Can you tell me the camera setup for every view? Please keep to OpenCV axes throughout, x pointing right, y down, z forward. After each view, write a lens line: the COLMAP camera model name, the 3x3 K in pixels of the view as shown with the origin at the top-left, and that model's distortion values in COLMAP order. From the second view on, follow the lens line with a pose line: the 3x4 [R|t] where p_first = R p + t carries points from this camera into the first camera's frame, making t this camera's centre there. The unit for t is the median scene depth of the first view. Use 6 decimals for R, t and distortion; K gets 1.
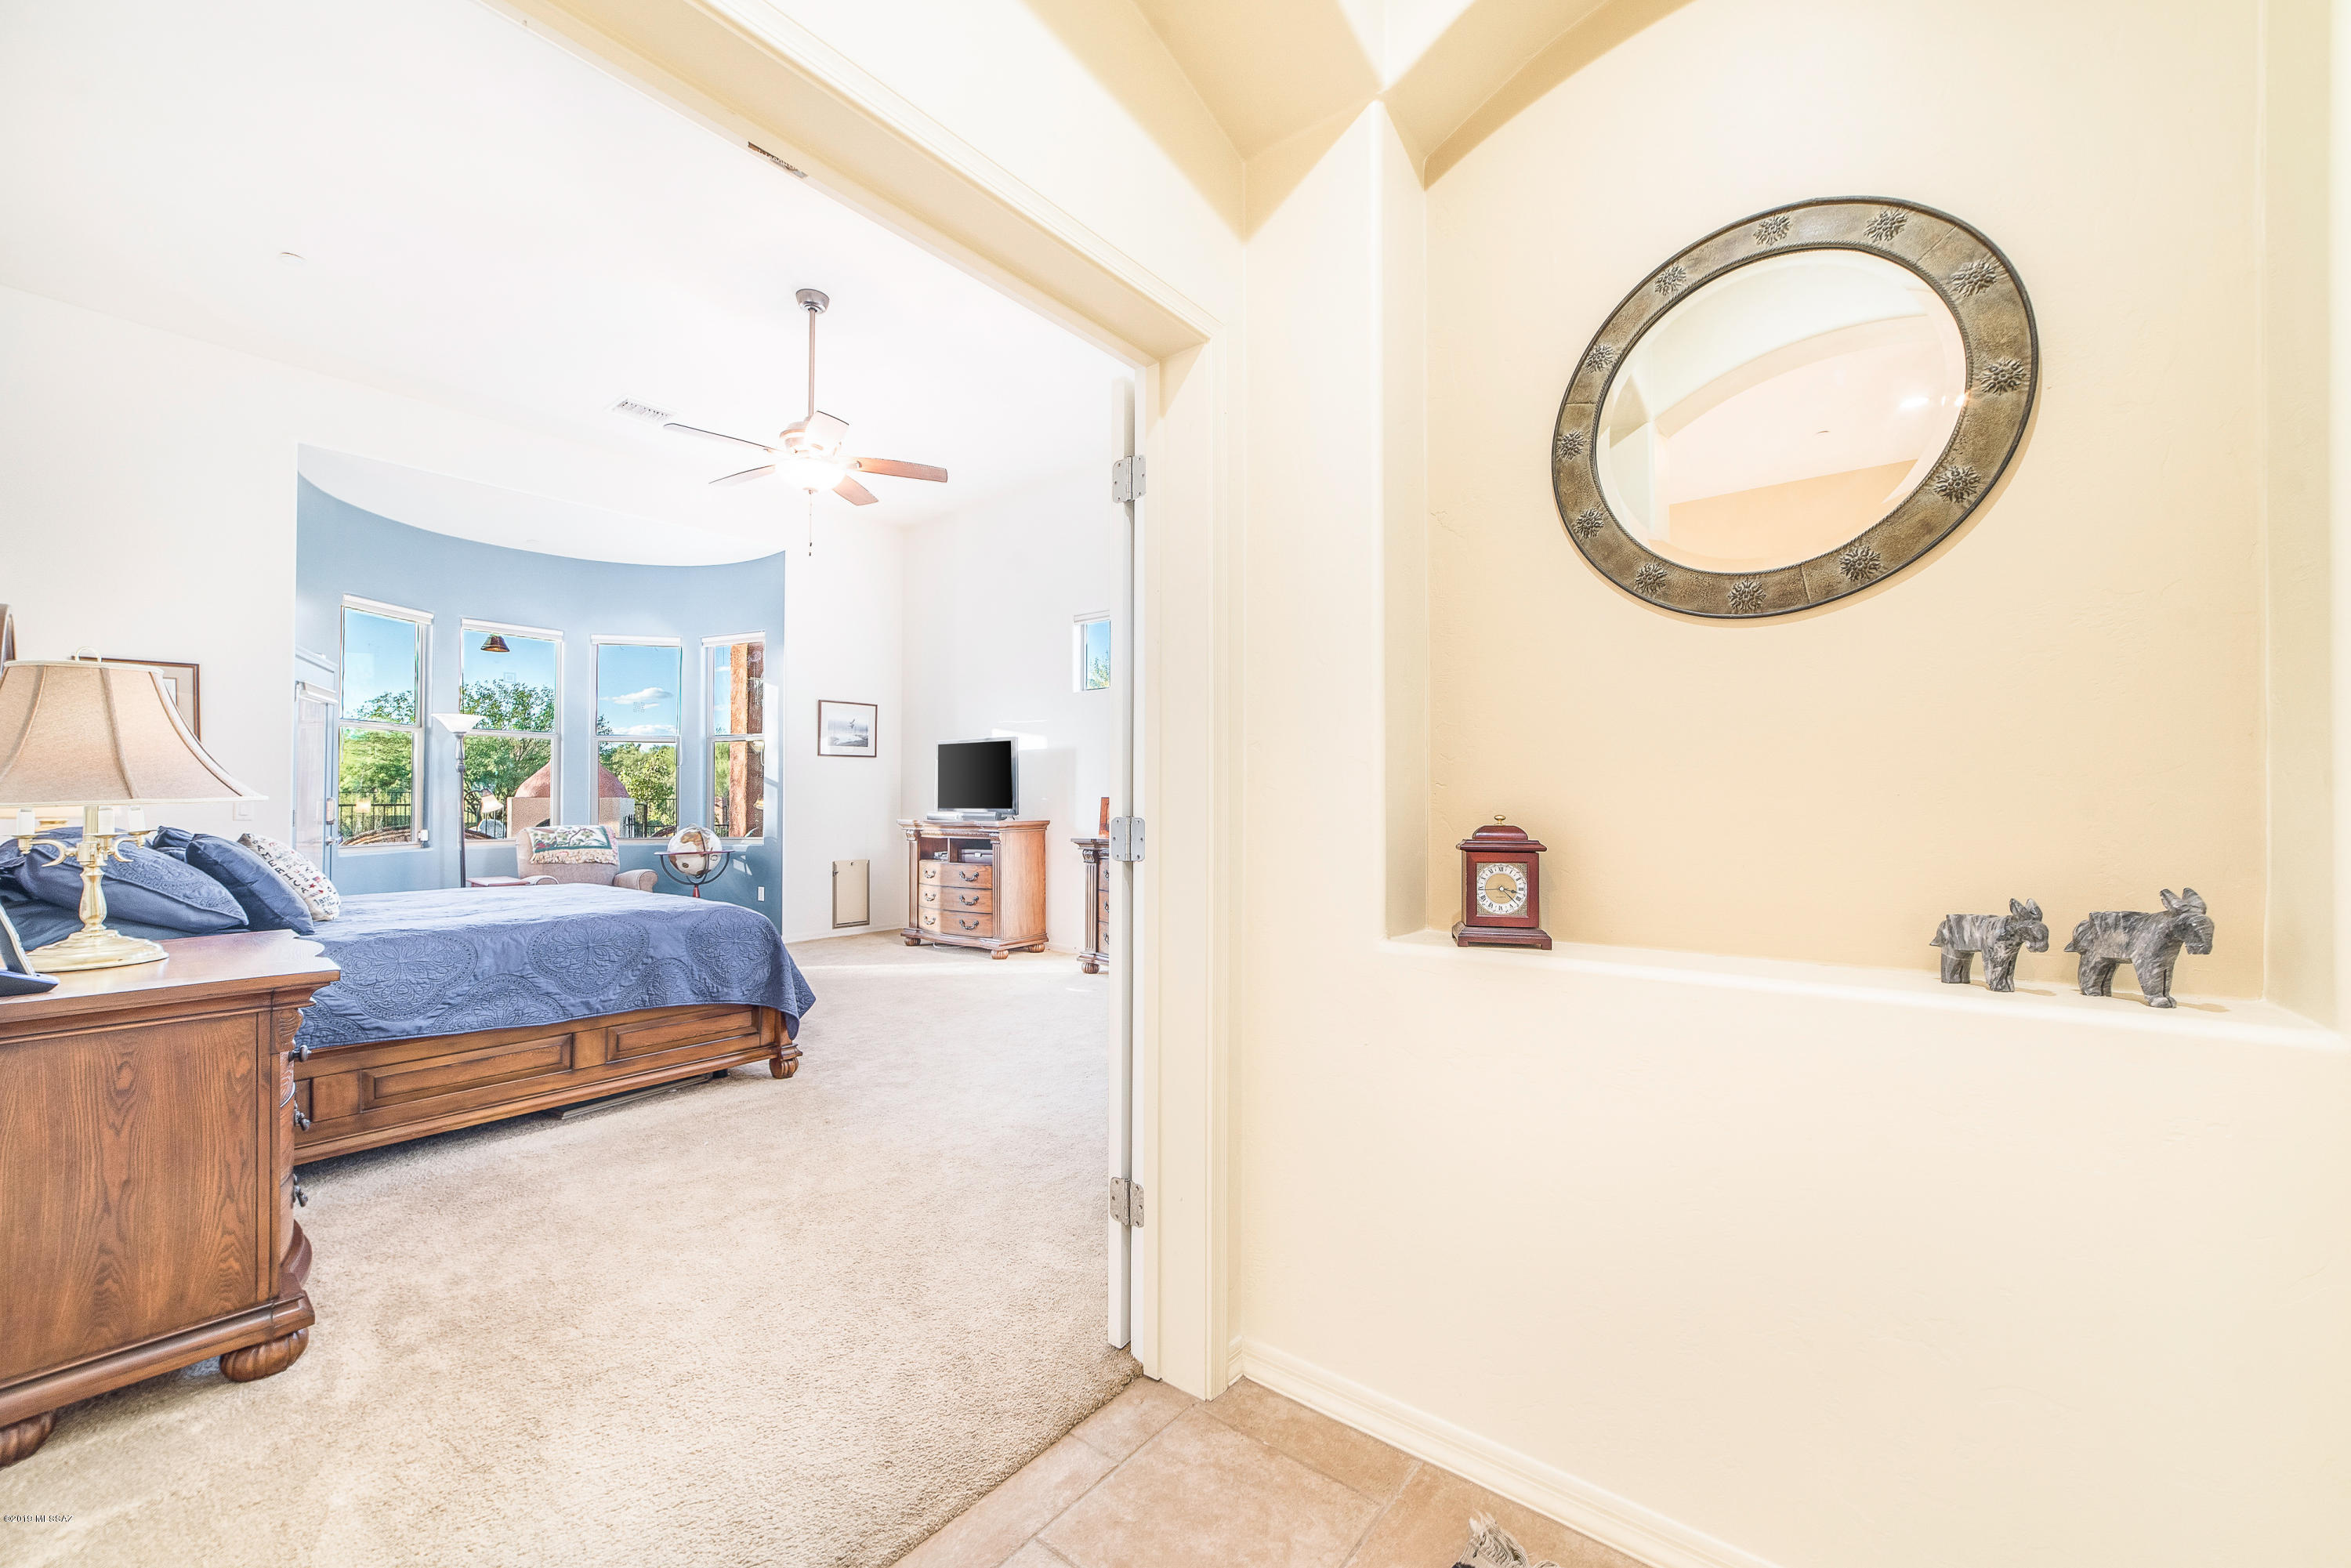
lens RADIAL K [[917.6, 0, 1157.6], [0, 917.6, 783.3], [0, 0, 1]] dist [-0.016195, 0.004891]
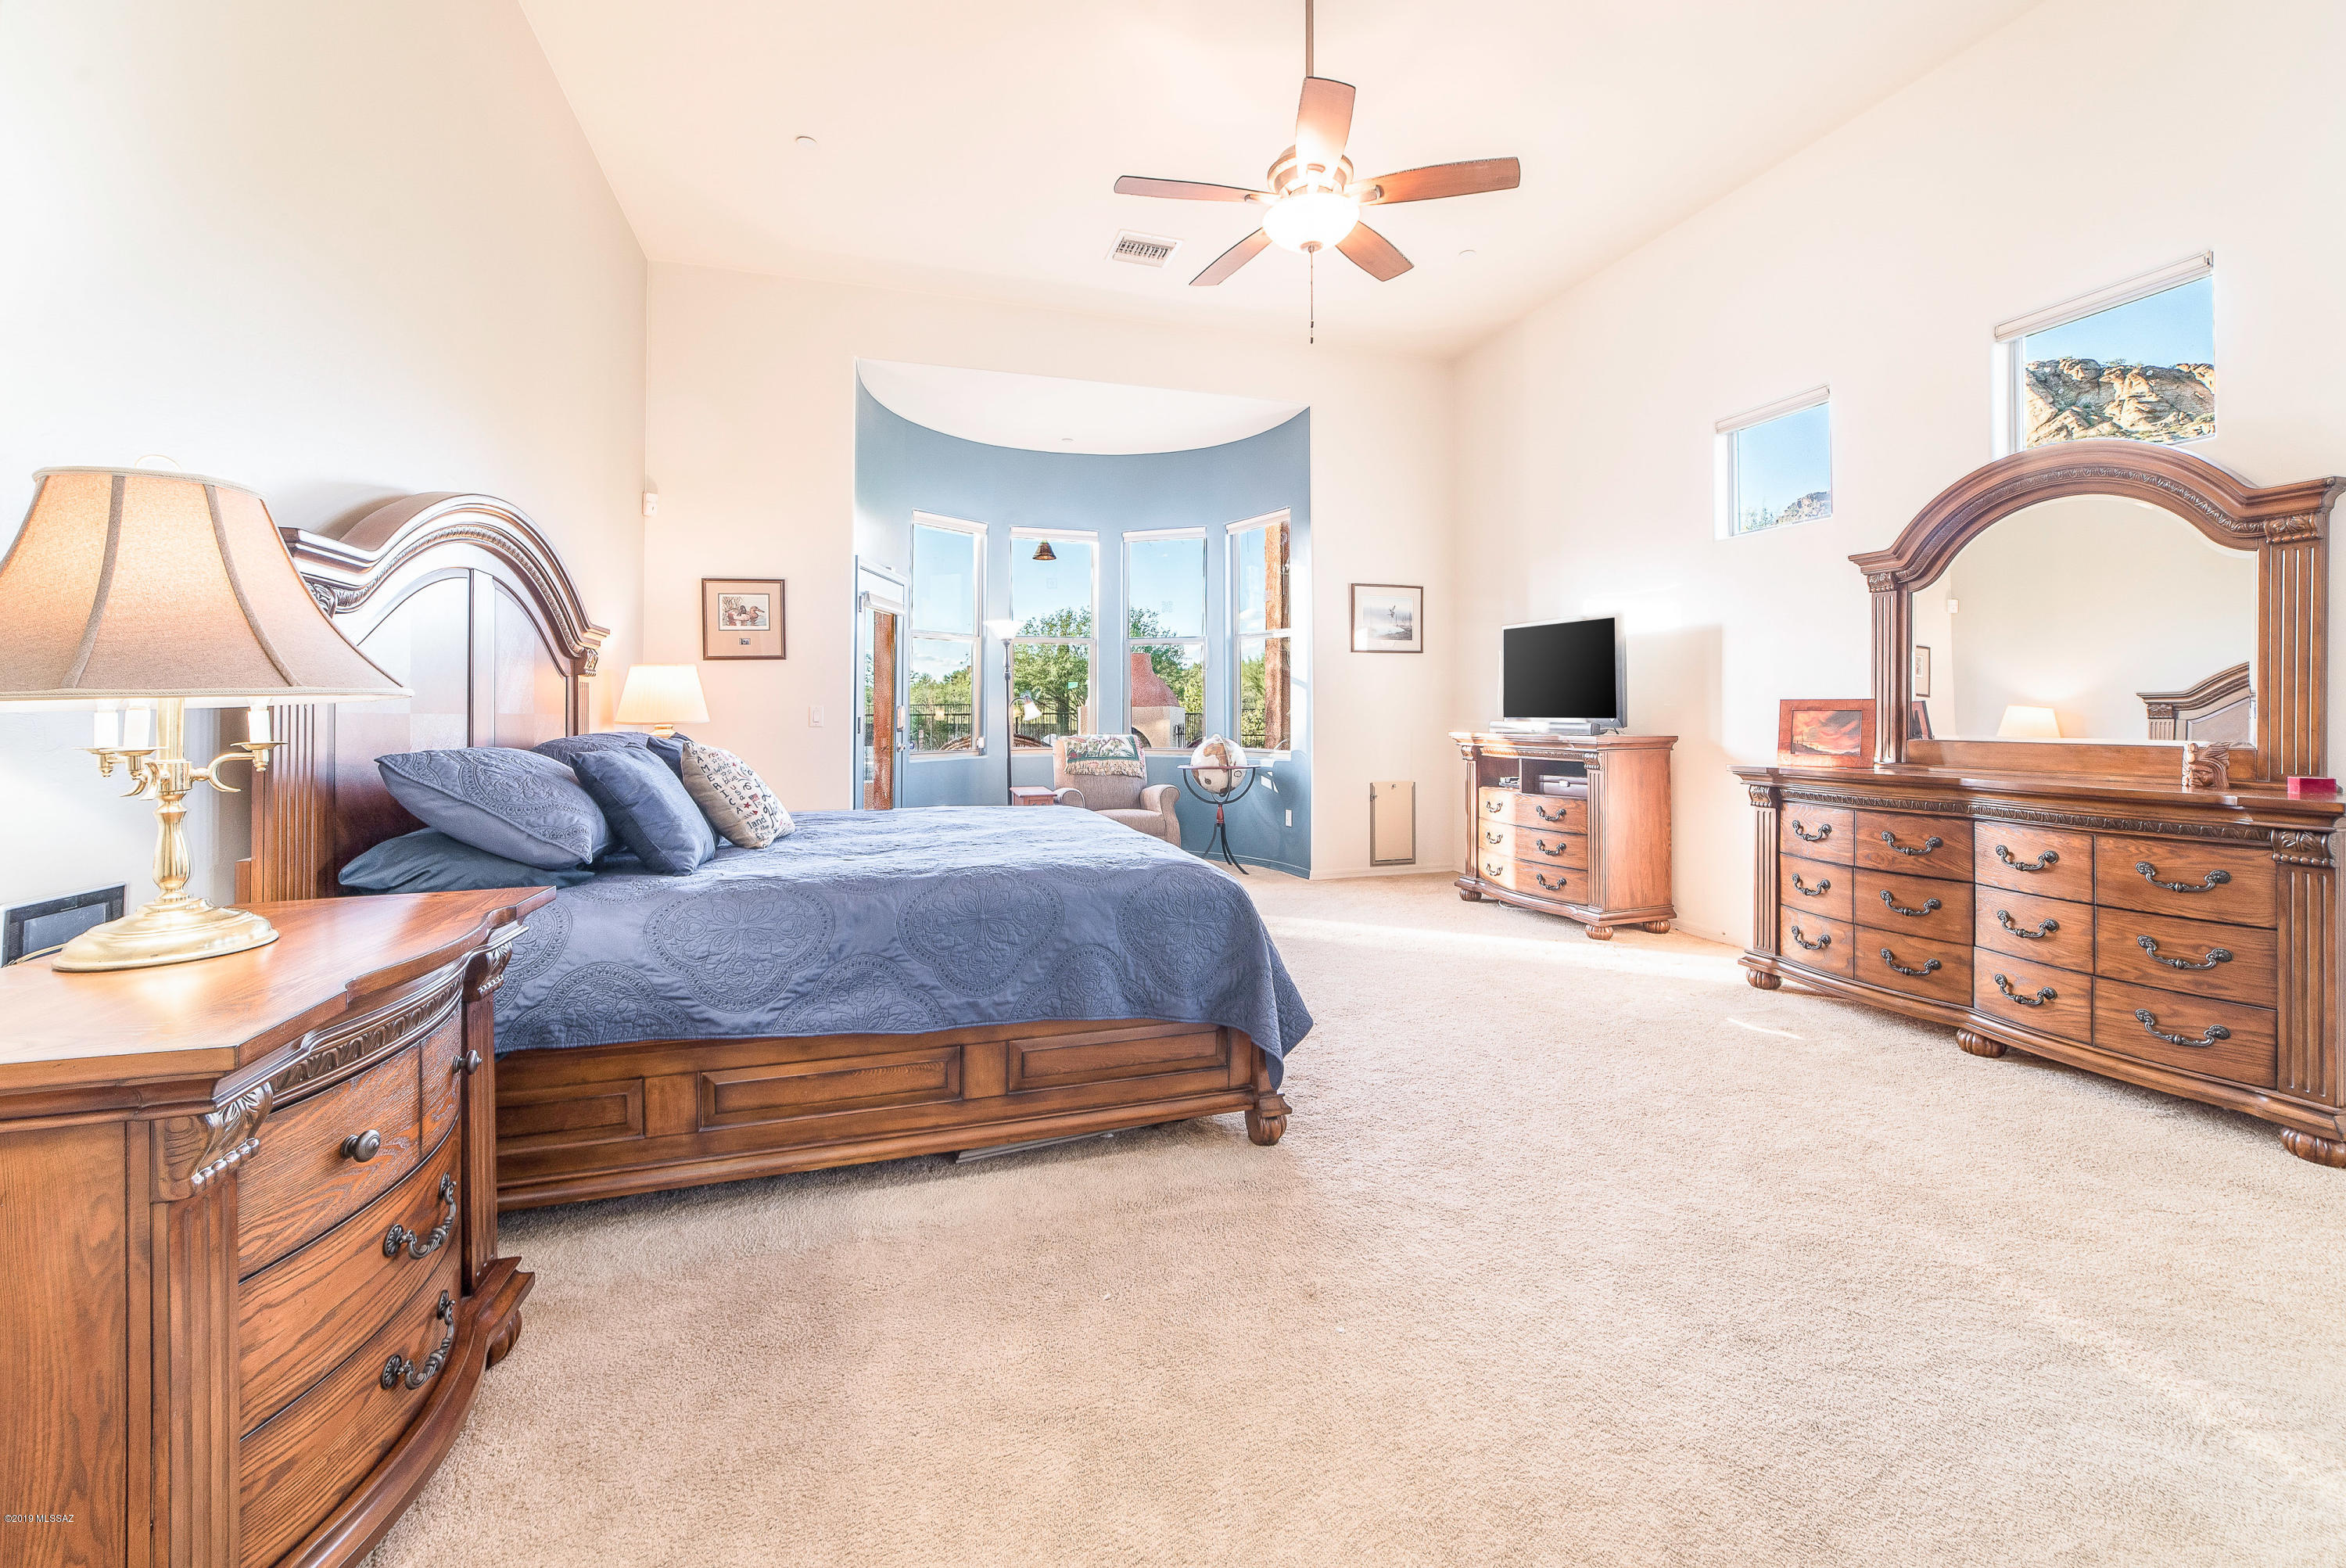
lens RADIAL K [[920.8, 0, 1185.1], [0, 920.8, 693.1], [0, 0, 1]] dist [-0.007835, 0.001042]
pose [[0.846463, -0.010828, -0.532337, -0.089990], [0.010395, 0.999939, -0.003810, 0.011516], [0.532346, -0.002309, 0.846524, 0.340987]]
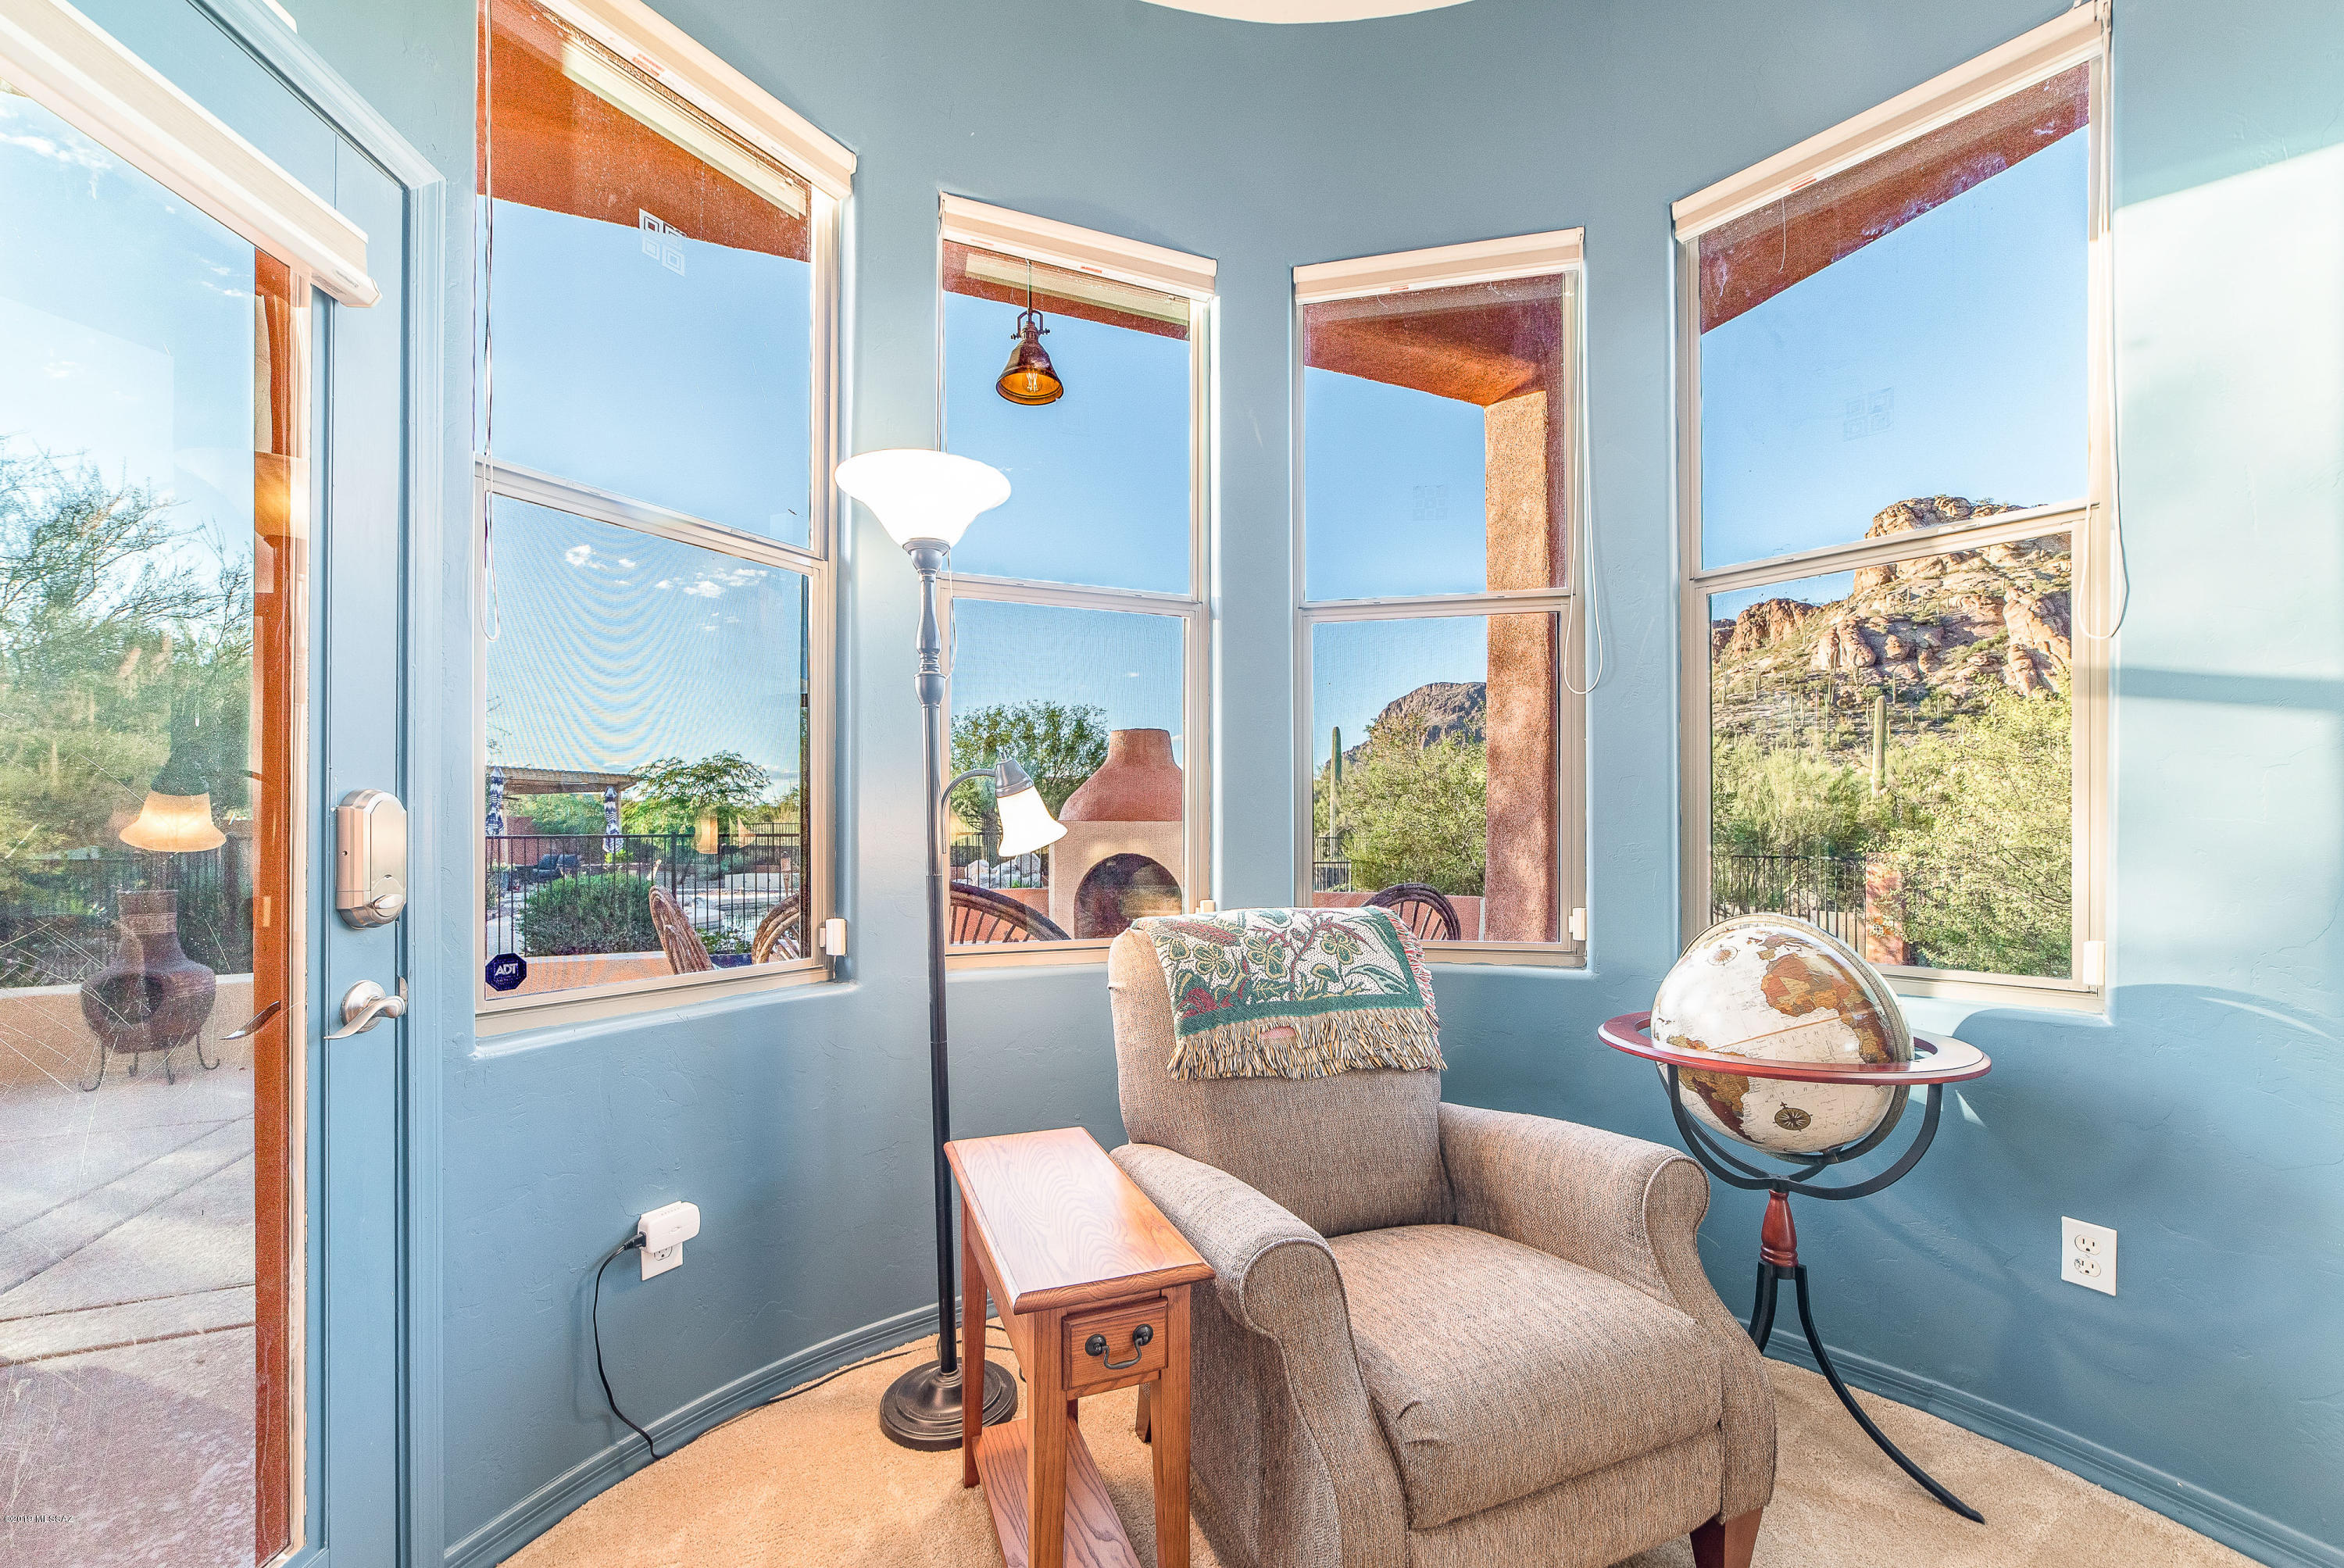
lens RADIAL K [[914.9, 0, 1165.4], [0, 914.9, 831.8], [0, 0, 1]] dist [-0.016195, 0.004891]
pose [[0.886633, 0.002956, -0.462463, -0.782402], [0.006369, 0.999807, 0.018600, 0.026558], [0.462429, -0.019436, 0.886443, 1.068441]]
